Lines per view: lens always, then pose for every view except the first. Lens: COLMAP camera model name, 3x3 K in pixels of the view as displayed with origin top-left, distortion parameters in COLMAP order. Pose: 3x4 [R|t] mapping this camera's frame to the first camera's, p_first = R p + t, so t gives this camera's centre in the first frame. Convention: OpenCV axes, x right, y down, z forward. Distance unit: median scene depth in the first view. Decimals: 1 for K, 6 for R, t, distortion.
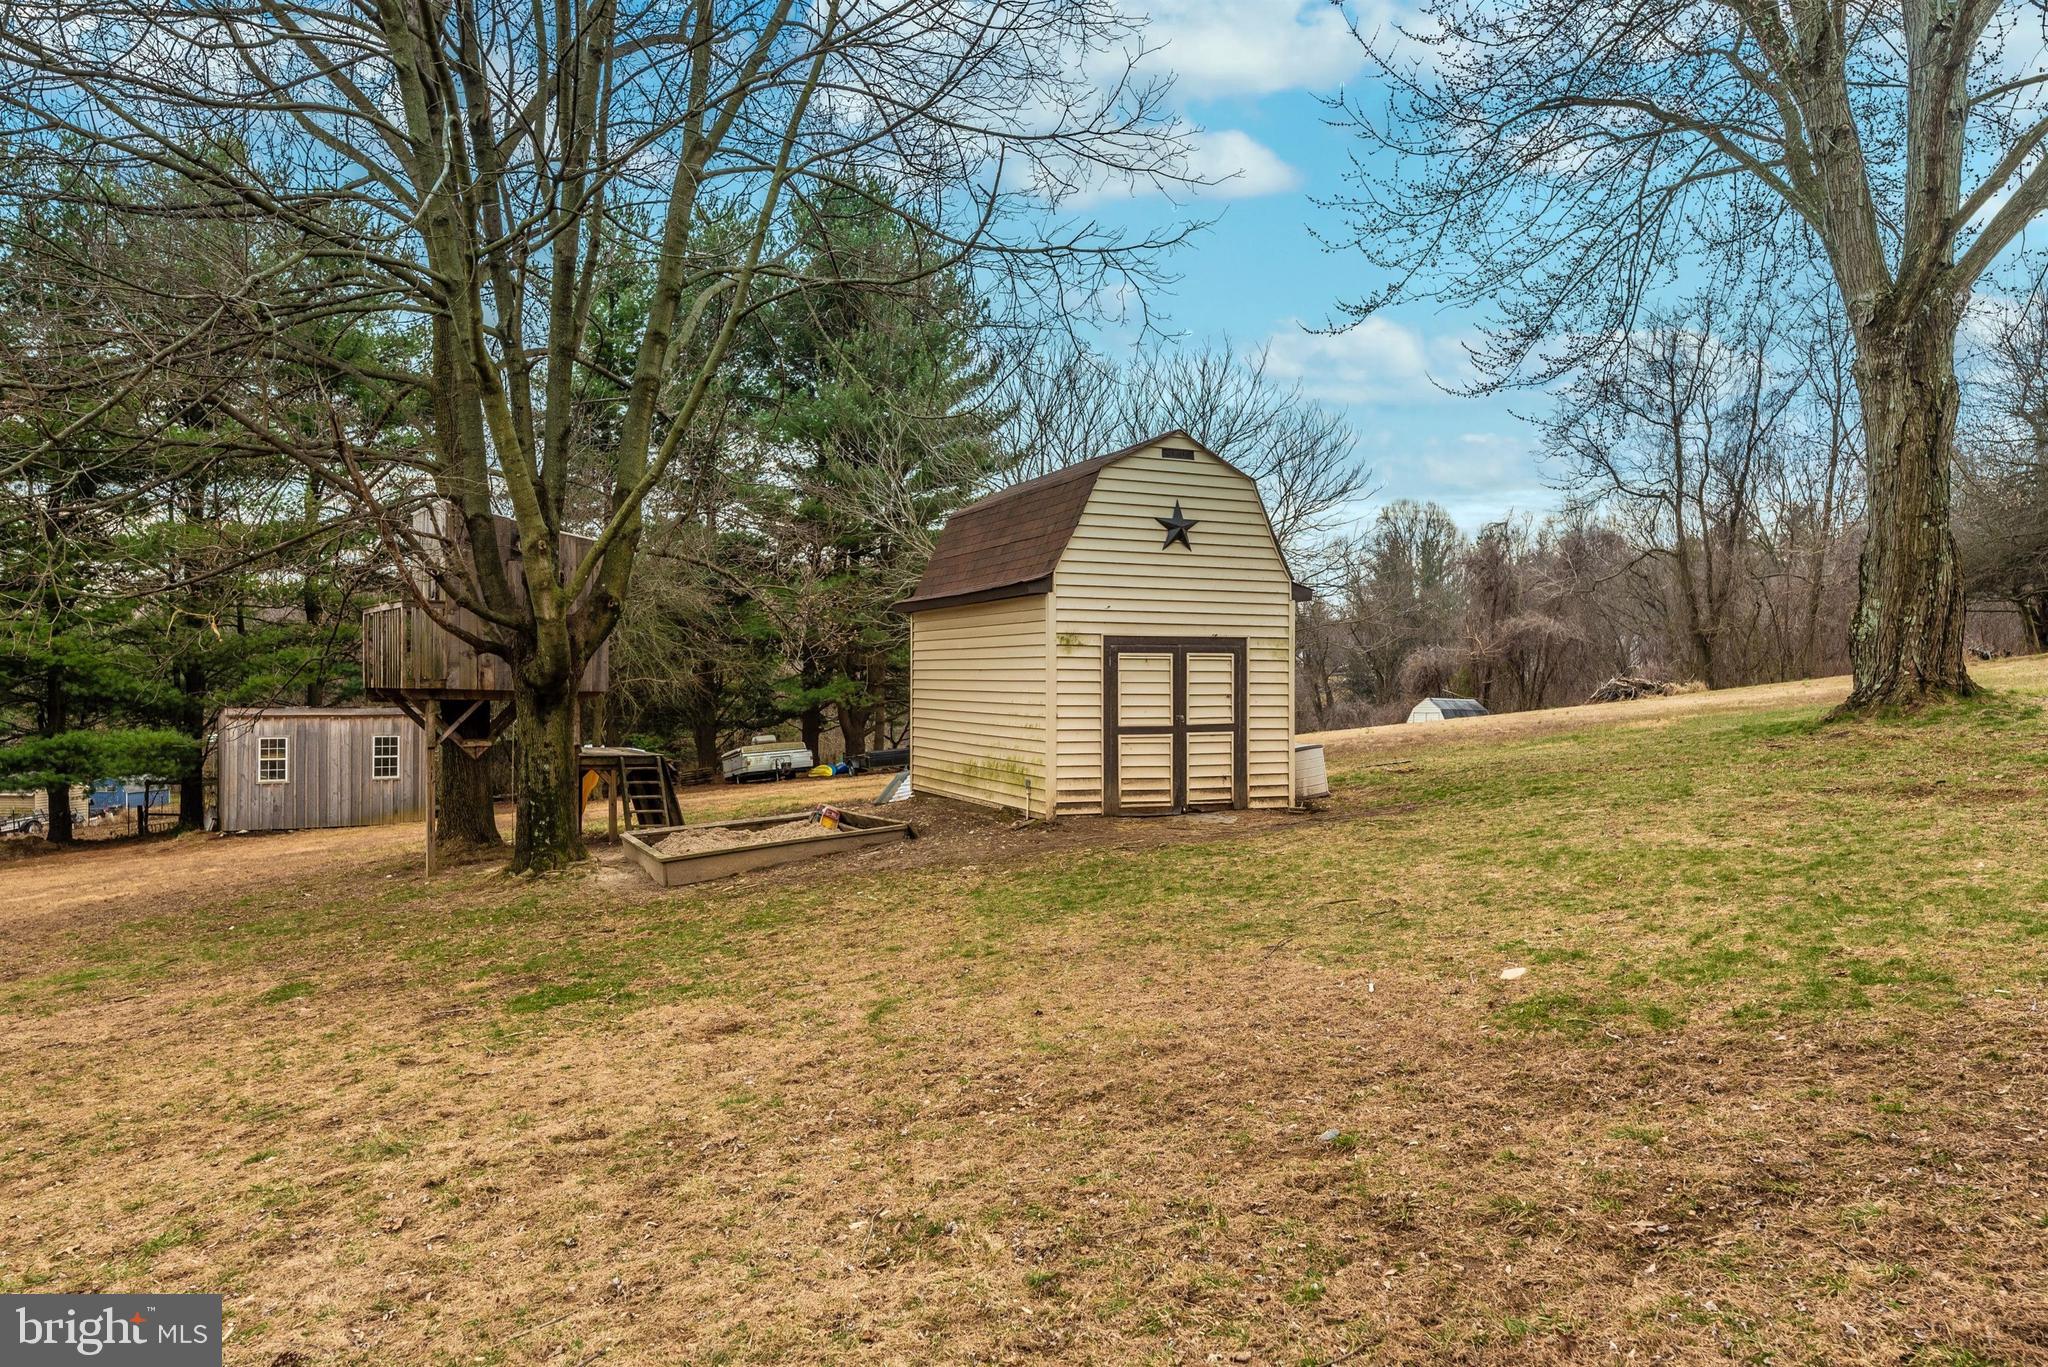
lens RADIAL K [[1302.1, 0, 1030.8], [0, 1302.1, 678.4], [0, 0, 1]] dist [-0.006747, 0.005271]
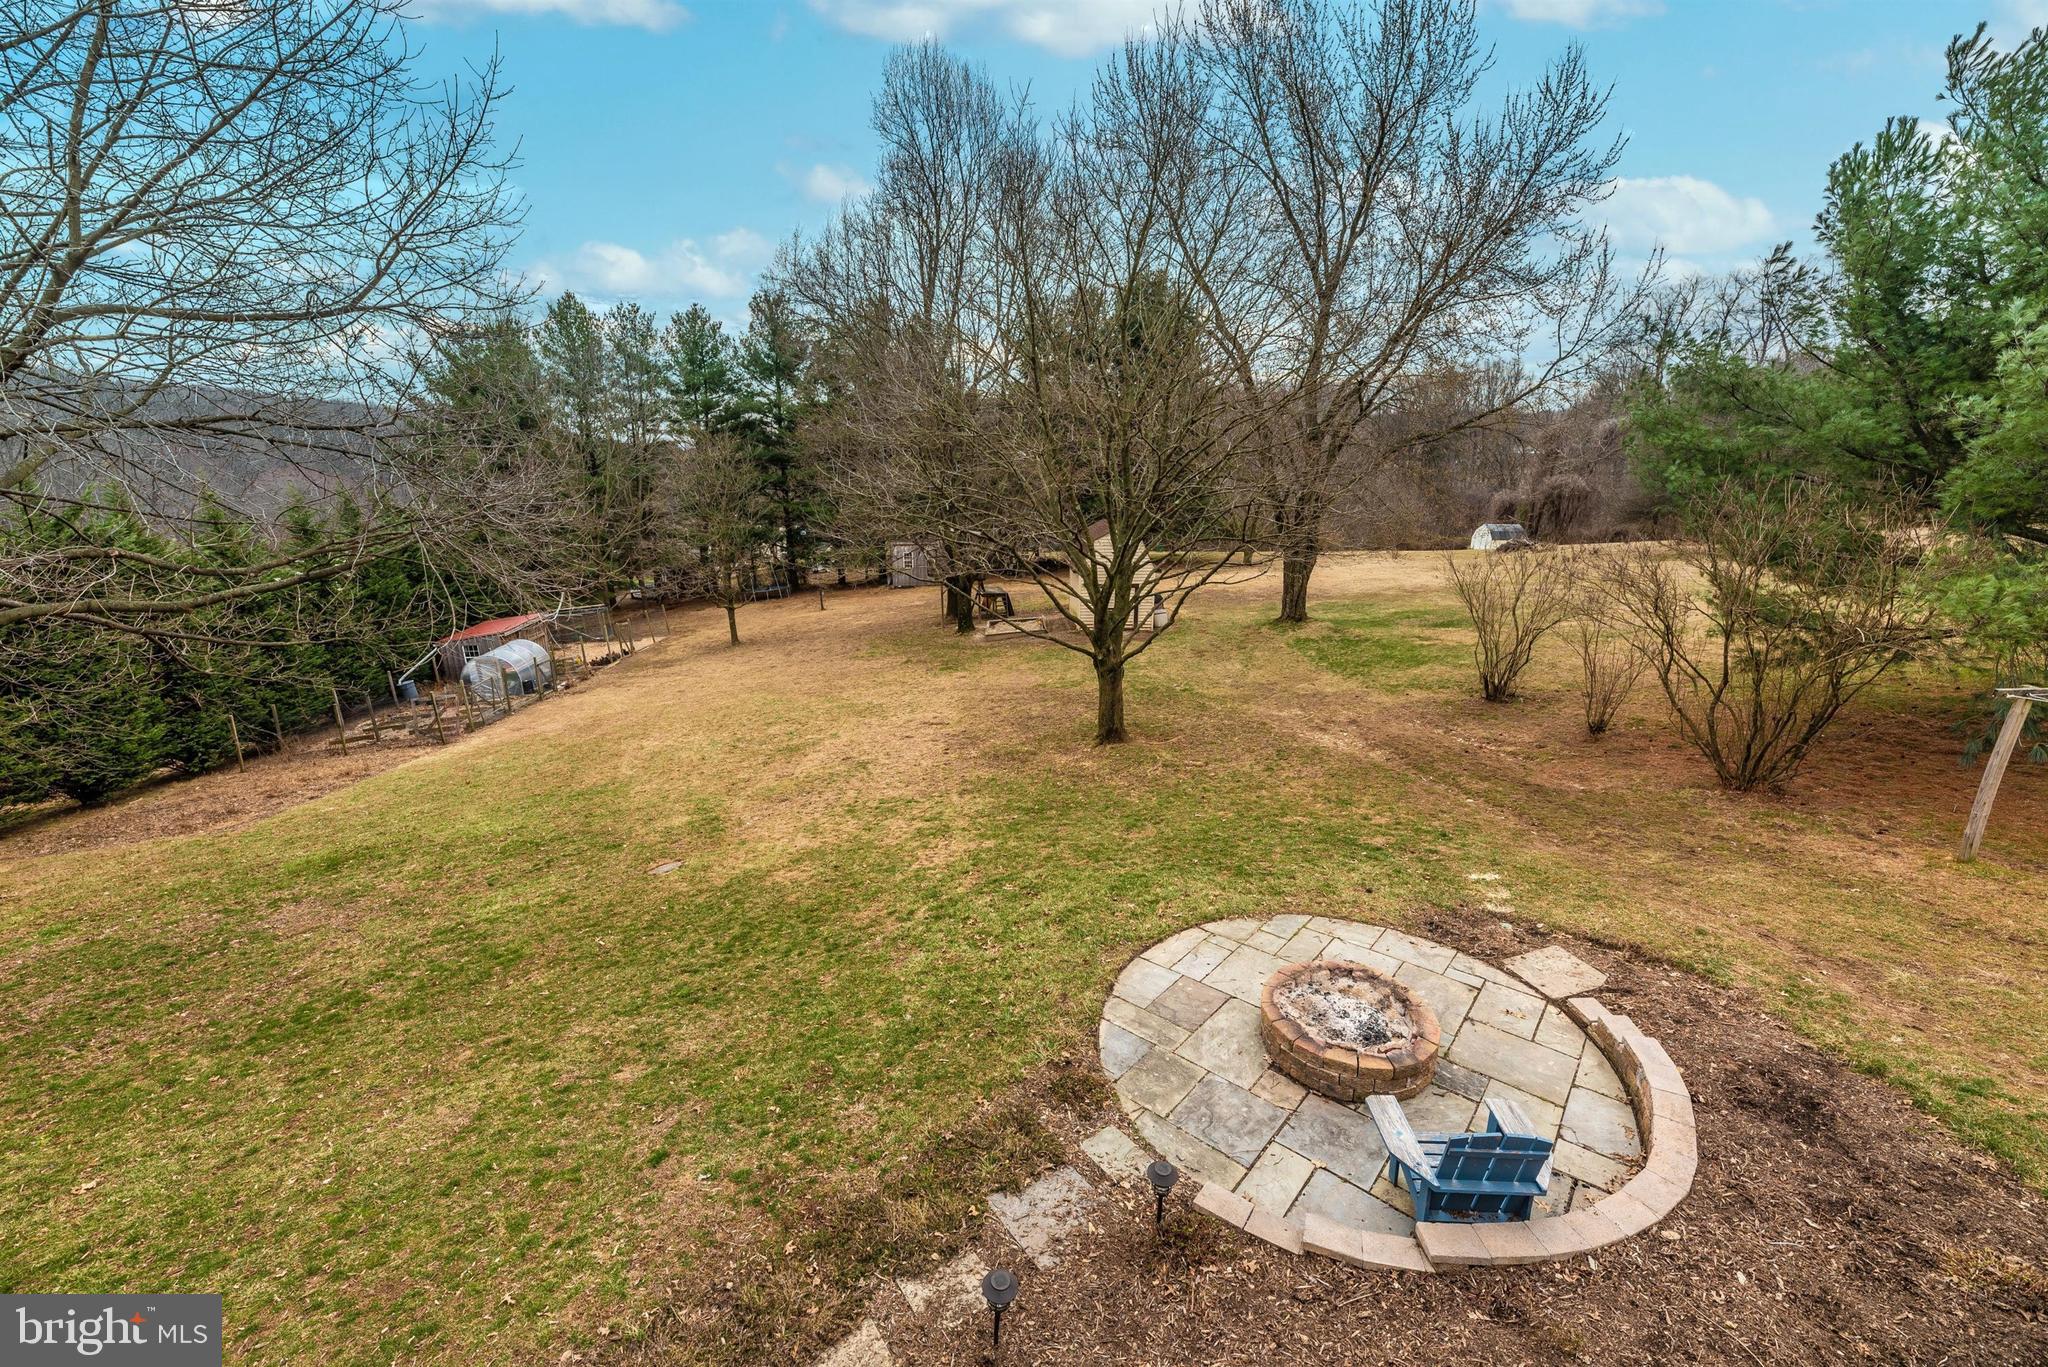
lens RADIAL K [[834.8, 0, 1032.7], [0, 834.8, 689.0], [0, 0, 1]] dist [0.002037, 0.000861]
pose [[0.926468, 0.104494, -0.361577, 0.327444], [0.001873, 0.959395, 0.282059, -0.173110], [0.376369, -0.261996, 0.888653, -0.537819]]
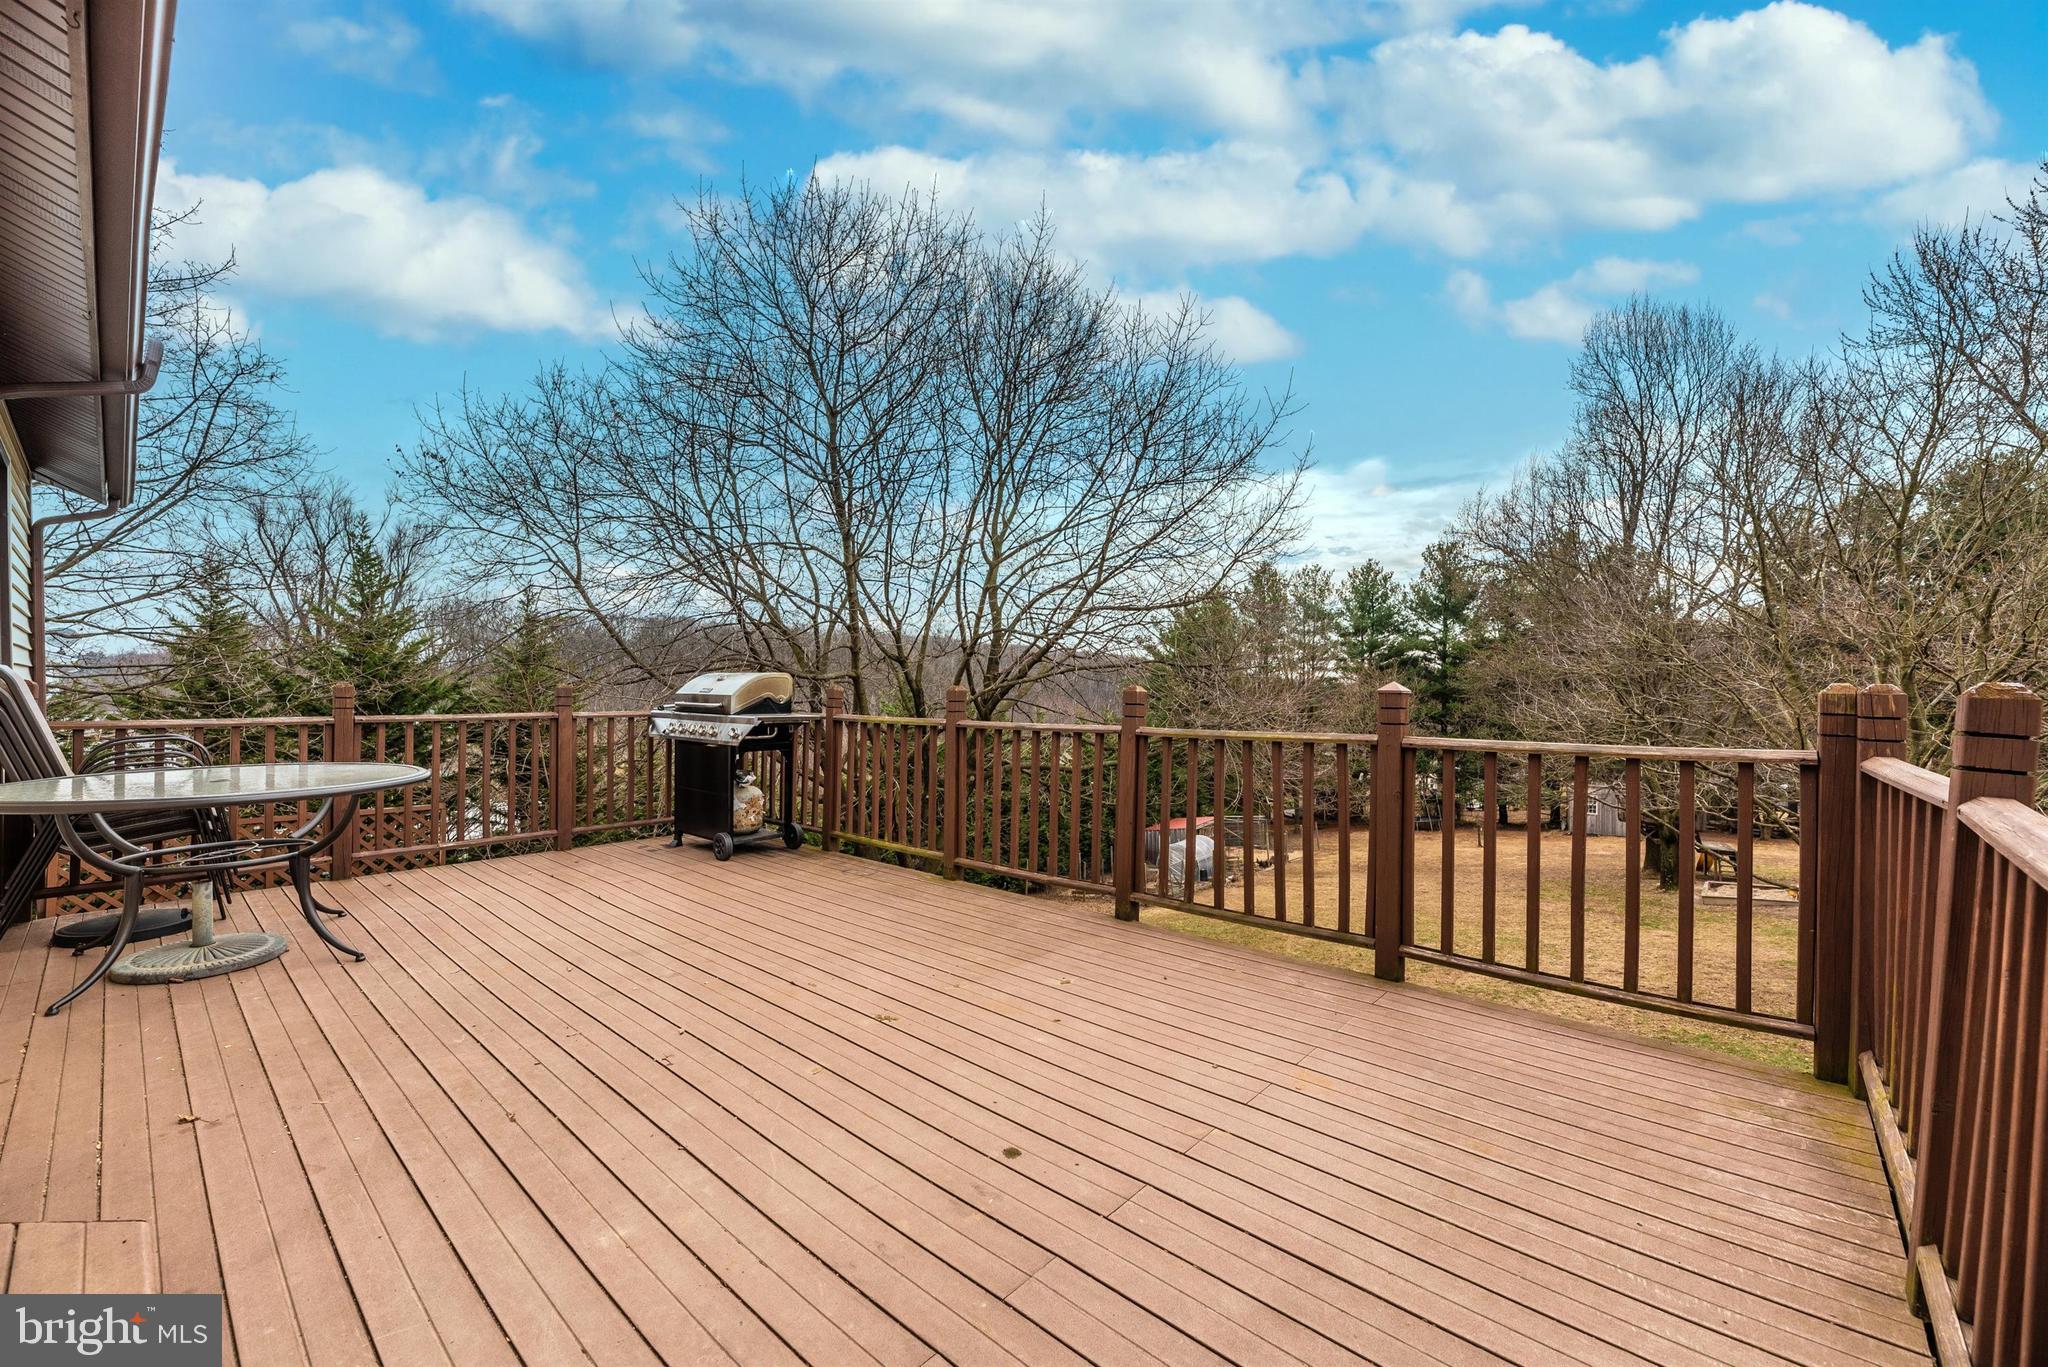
lens RADIAL K [[834.8, 0, 1012.4], [0, 834.8, 679.7], [0, 0, 1]] dist [0.002037, 0.000861]
pose [[0.421728, -0.007897, -0.906688, 0.372851], [0.008246, 0.999954, -0.004874, -0.170098], [0.906685, -0.005421, 0.421774, -0.623965]]
